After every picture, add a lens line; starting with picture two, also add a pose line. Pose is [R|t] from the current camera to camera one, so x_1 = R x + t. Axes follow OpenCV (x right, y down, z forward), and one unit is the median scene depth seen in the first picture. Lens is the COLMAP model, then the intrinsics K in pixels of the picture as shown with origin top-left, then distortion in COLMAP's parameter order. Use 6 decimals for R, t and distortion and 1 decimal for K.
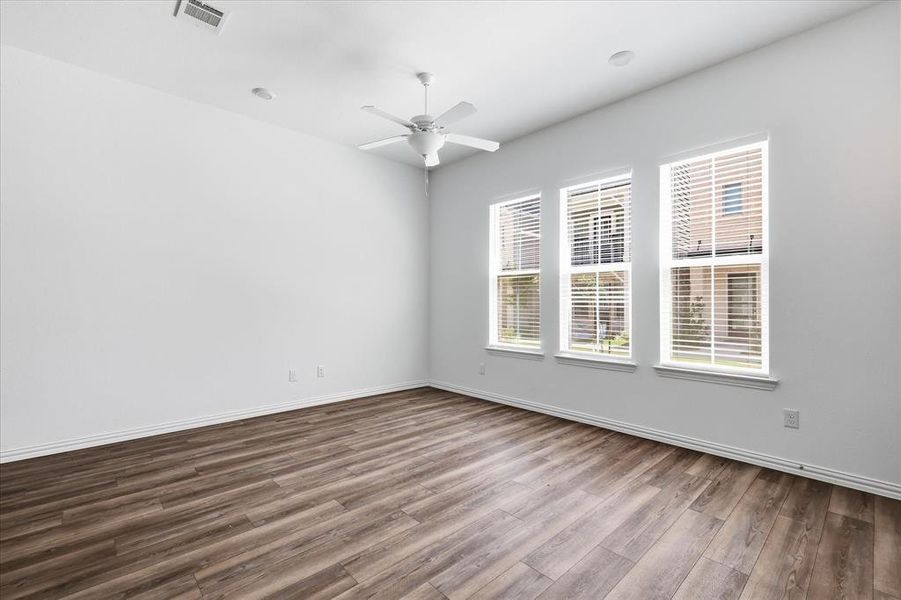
lens RADIAL K [[393.8, 0, 453.2], [0, 393.8, 296.6], [0, 0, 1]] dist [0.003657, 0.000341]
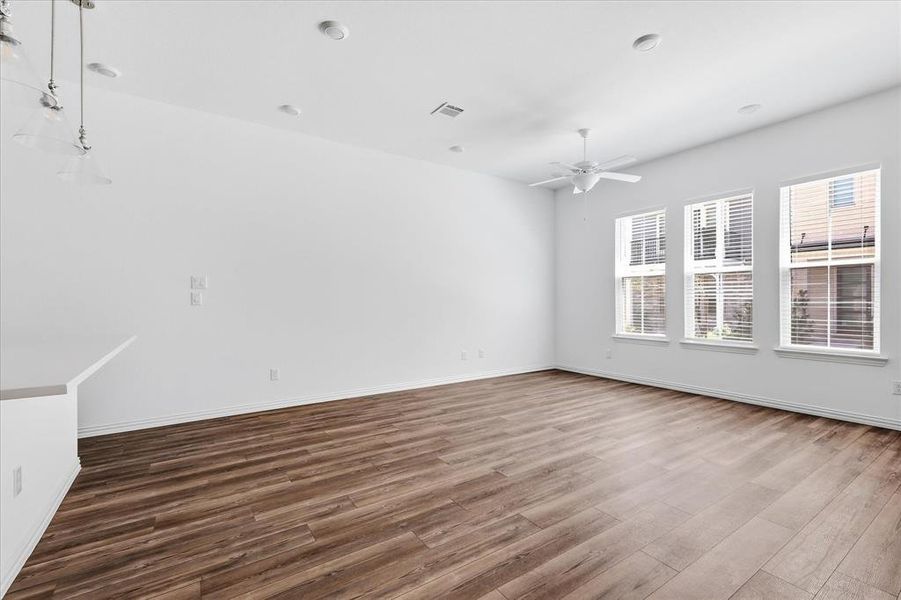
lens RADIAL K [[395.3, 0, 453.0], [0, 395.3, 298.7], [0, 0, 1]] dist [0.002392, 0.000097]
pose [[0.987431, -0.007486, -0.157874, -0.329611], [0.009451, 0.999887, 0.011697, -0.007566], [0.157768, -0.013042, 0.987390, -0.442213]]
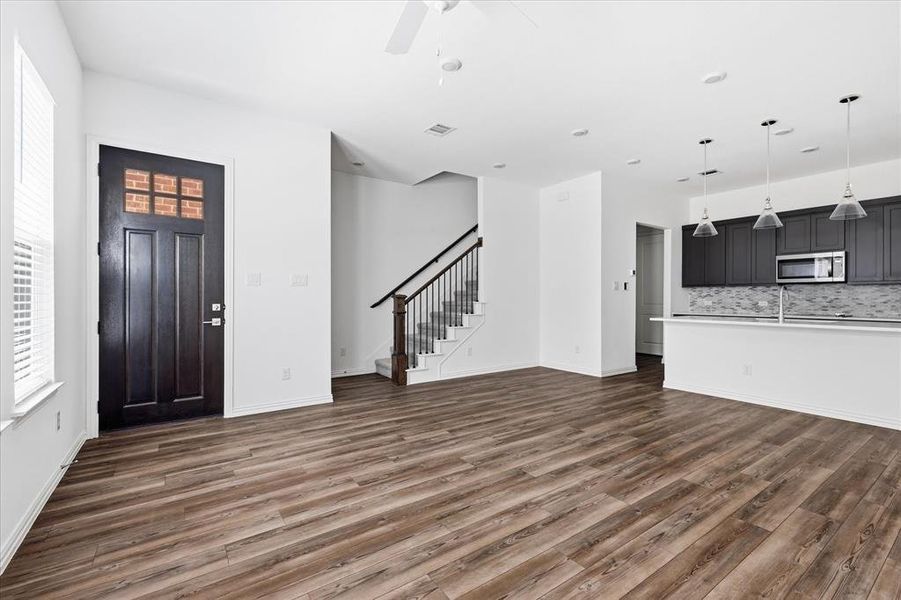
lens RADIAL K [[395.3, 0, 453.0], [0, 395.3, 298.7], [0, 0, 1]] dist [0.002392, 0.000097]
pose [[-0.990911, -0.003242, 0.134477, -0.167540], [-0.005400, 0.999862, -0.015684, 0.028385], [-0.134408, -0.016268, -0.990793, 1.620523]]
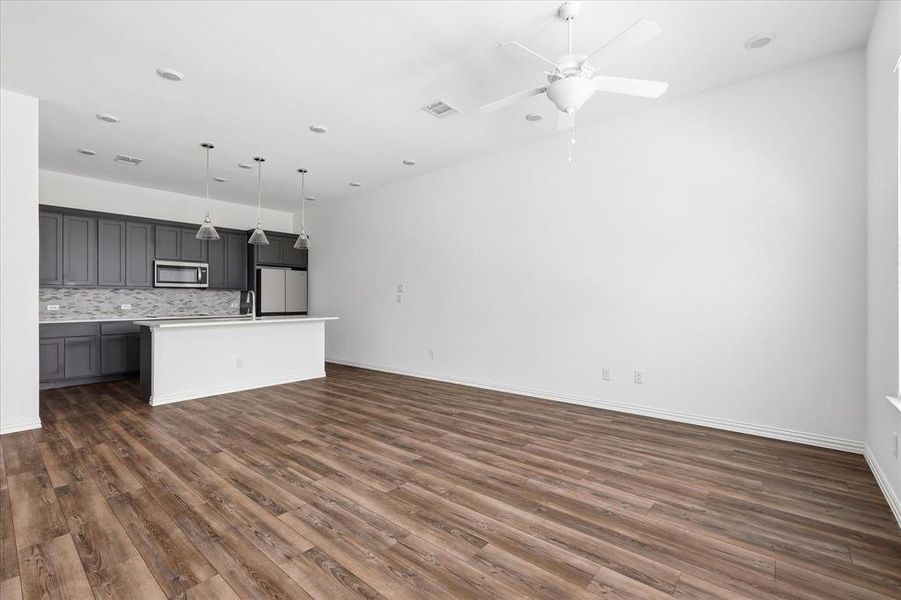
lens RADIAL K [[395.3, 0, 453.0], [0, 395.3, 298.7], [0, 0, 1]] dist [0.002392, 0.000097]
pose [[0.119513, -0.007391, -0.992805, 0.732238], [0.021404, 0.999759, -0.004866, 0.016593], [0.992602, -0.020668, 0.119643, 0.728030]]
